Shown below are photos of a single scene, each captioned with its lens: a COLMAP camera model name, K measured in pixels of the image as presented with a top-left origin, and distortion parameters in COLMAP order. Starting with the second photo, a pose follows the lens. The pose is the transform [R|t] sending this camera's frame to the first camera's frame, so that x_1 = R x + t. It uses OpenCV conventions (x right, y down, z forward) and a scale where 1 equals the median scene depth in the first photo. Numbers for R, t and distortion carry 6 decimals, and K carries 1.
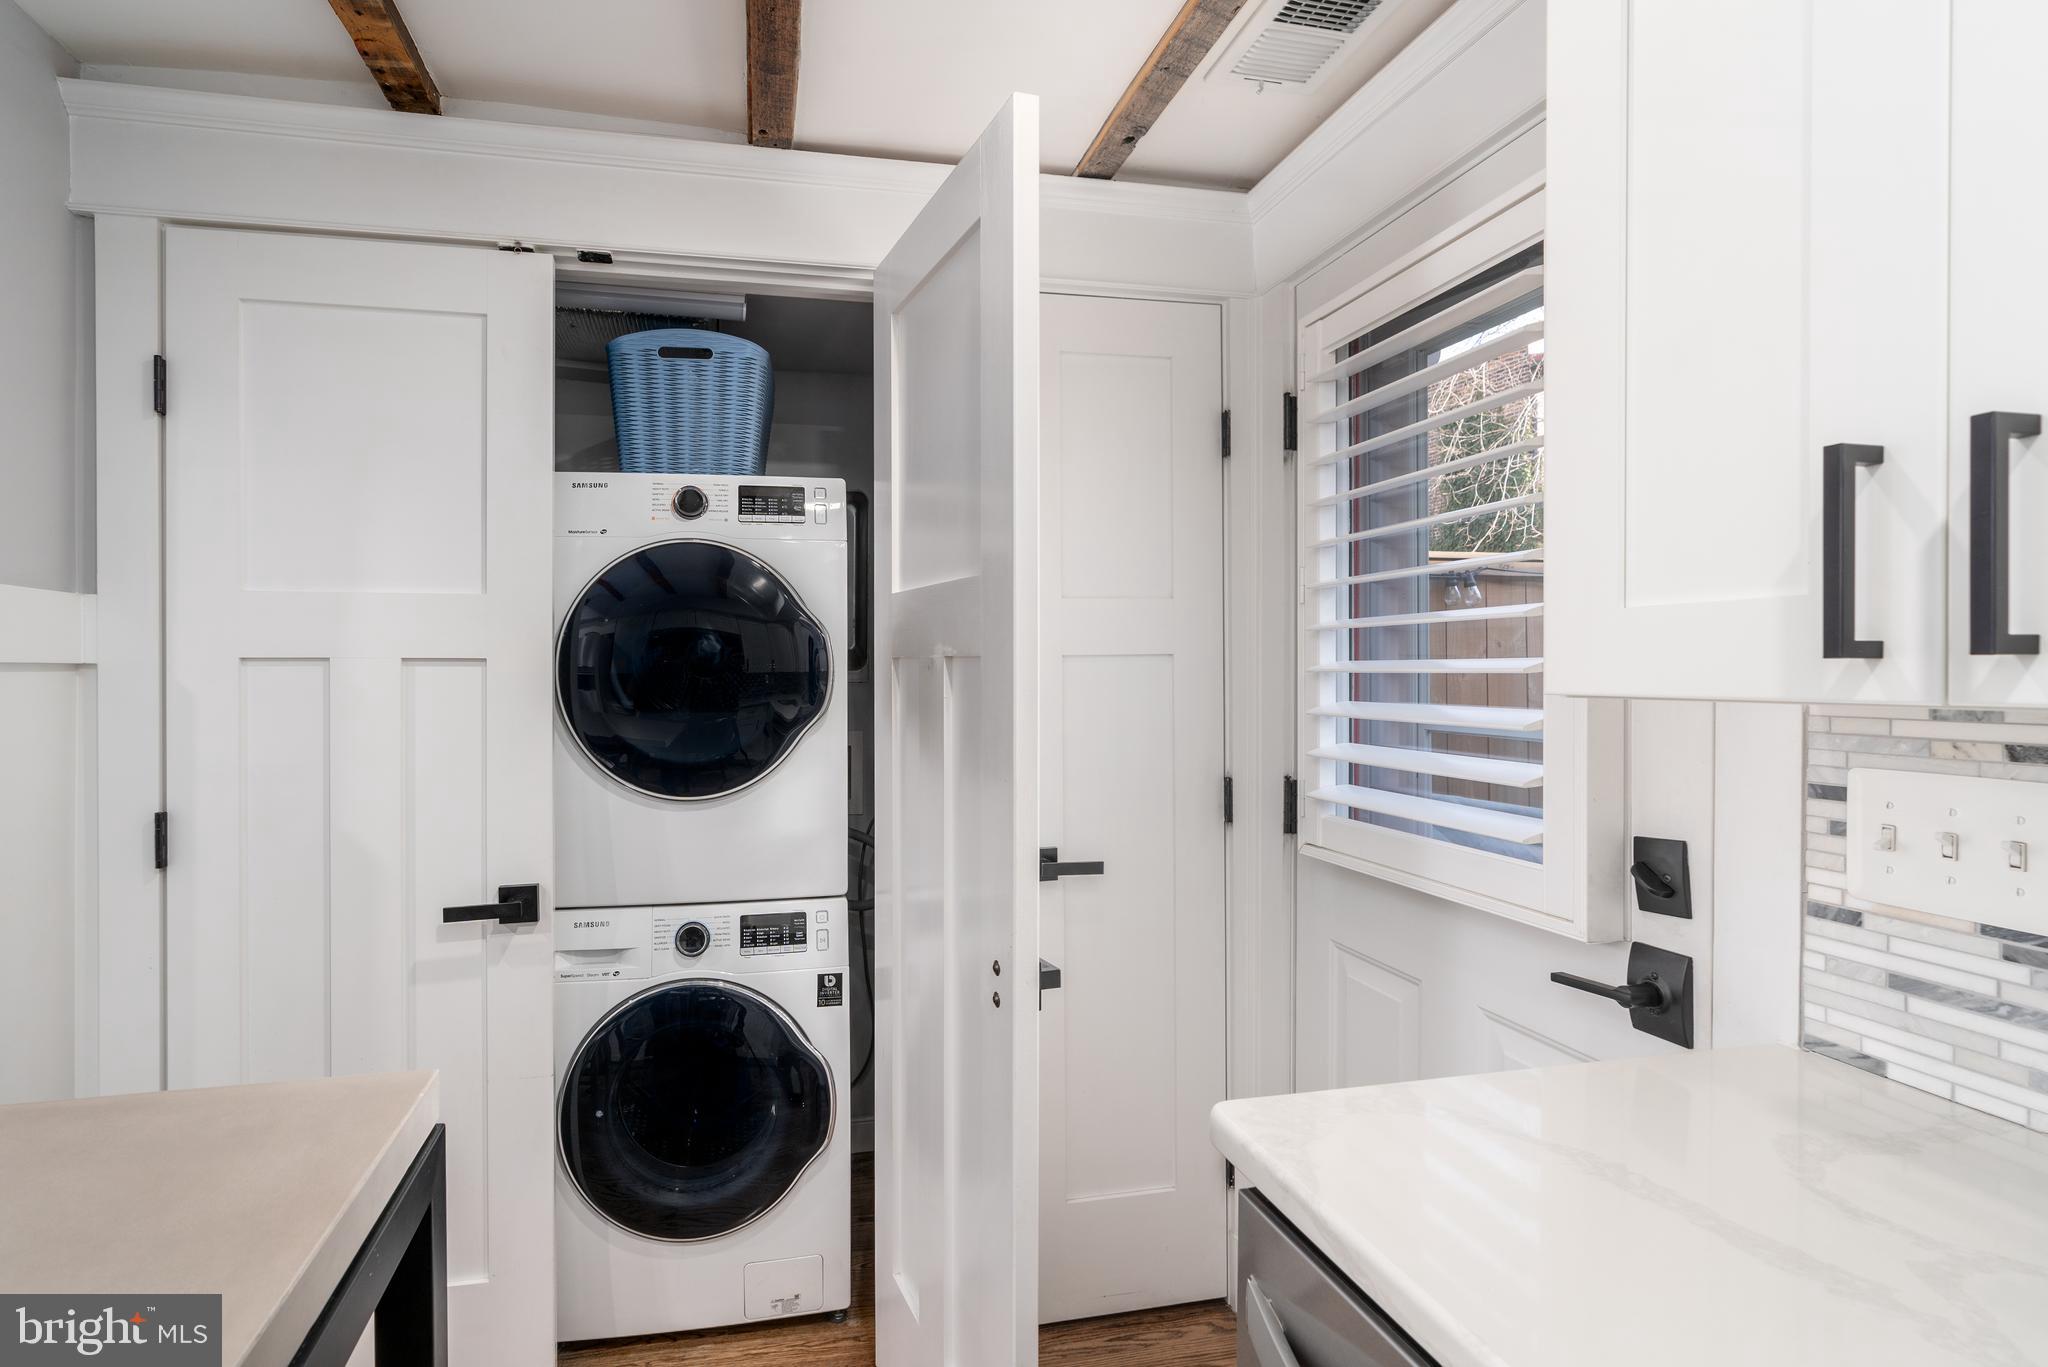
lens RADIAL K [[967.7, 0, 1010.2], [0, 967.7, 677.1], [0, 0, 1]] dist [-0.009428, 0.006176]
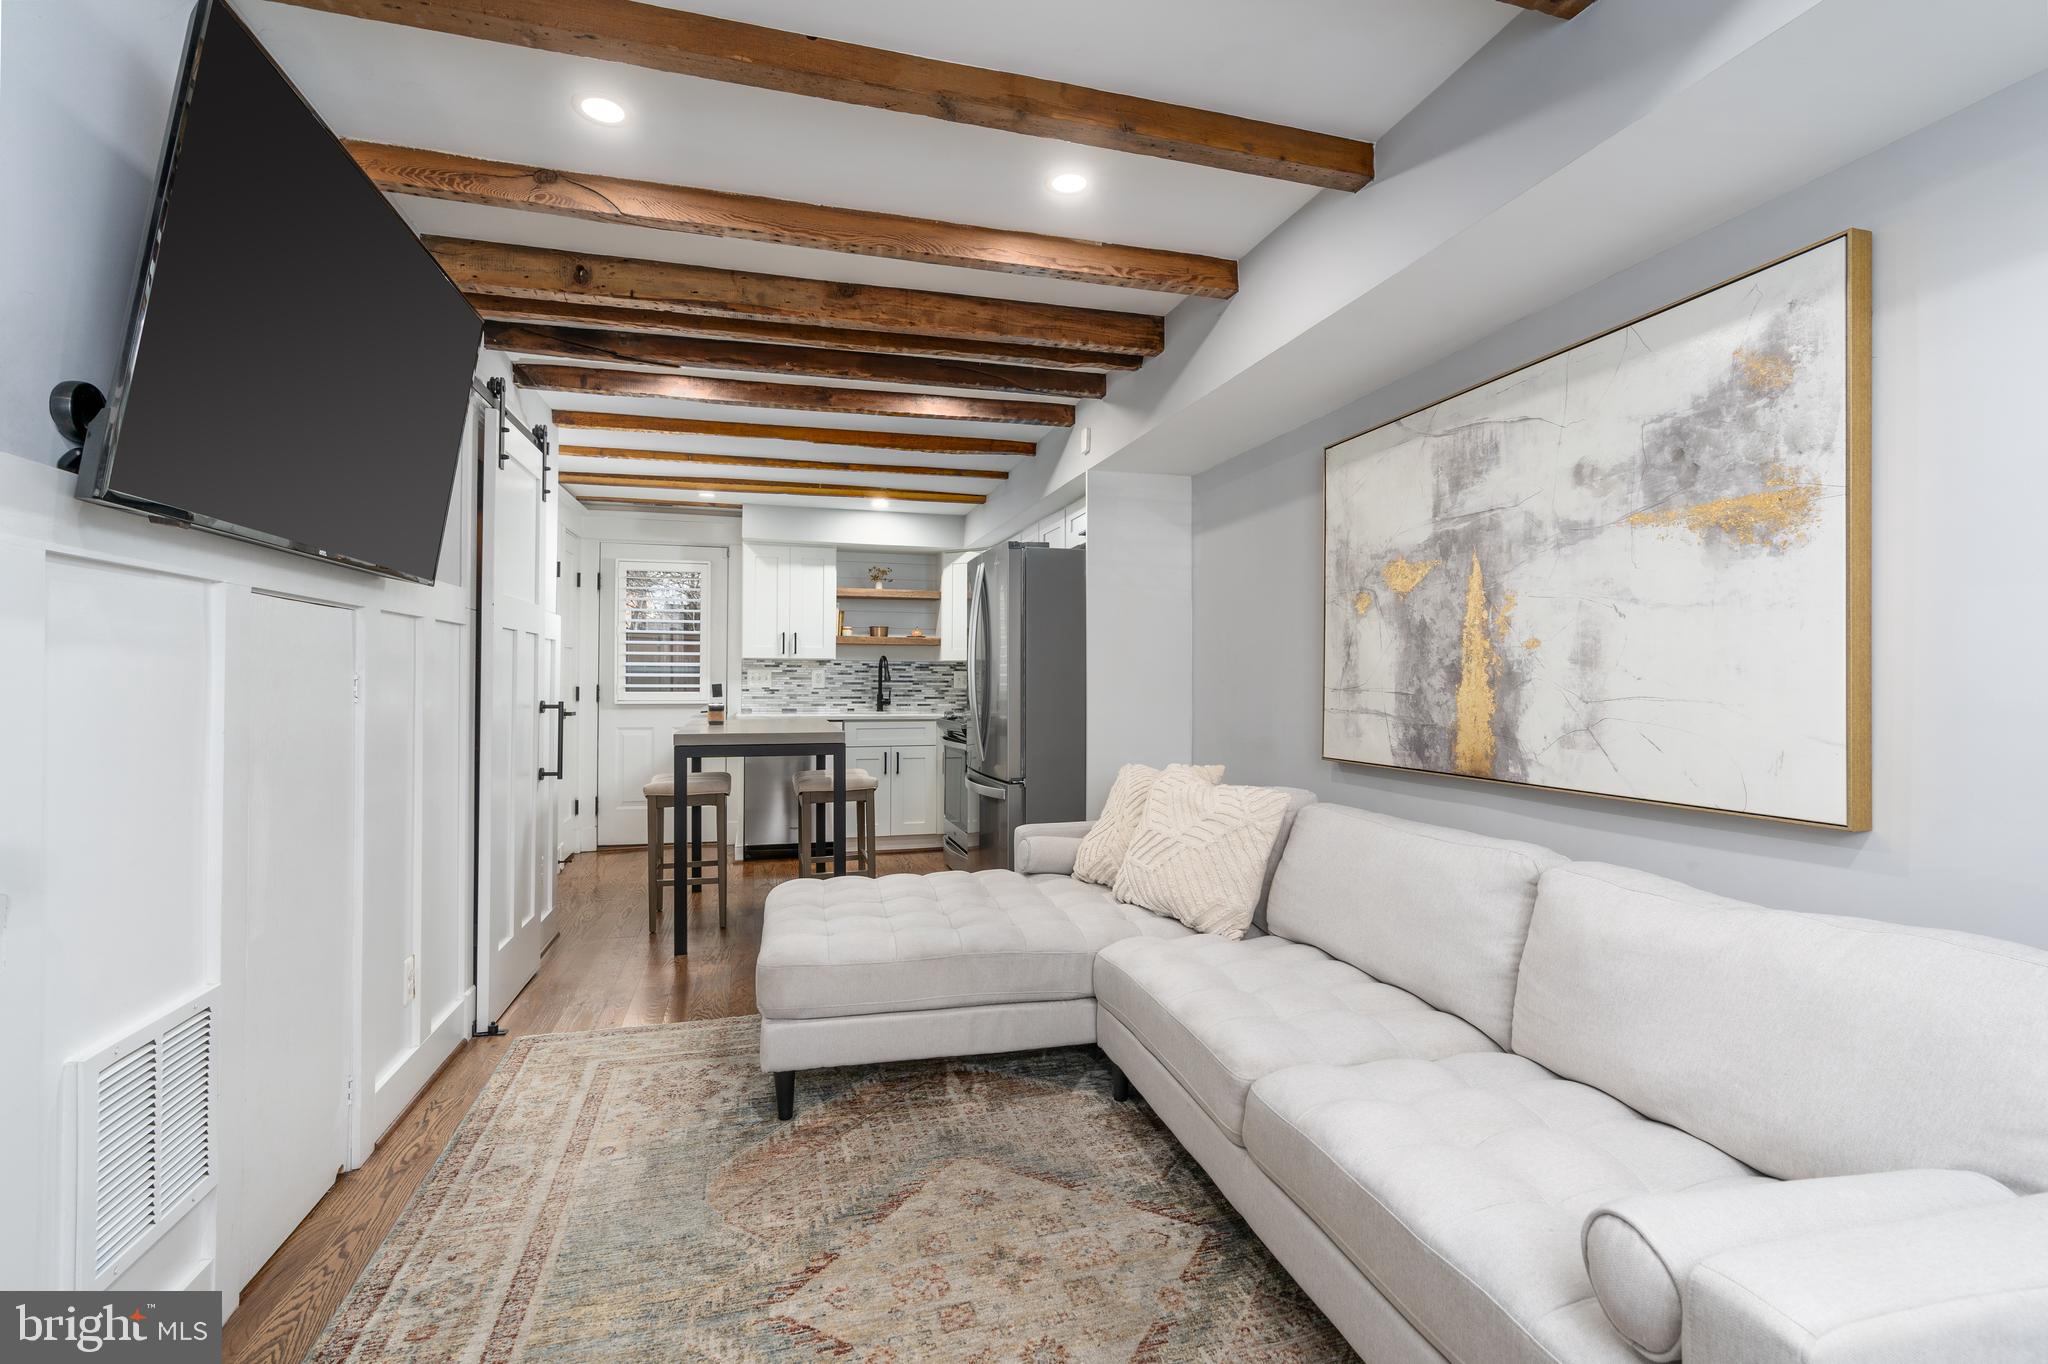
lens RADIAL K [[967.7, 0, 990.6], [0, 967.7, 672.4], [0, 0, 1]] dist [-0.009428, 0.006176]
pose [[-0.032222, -0.009655, 0.999434, -6.196746], [-0.004627, 0.999944, 0.009511, 0.038325], [-0.999470, -0.004318, -0.032265, -0.563017]]
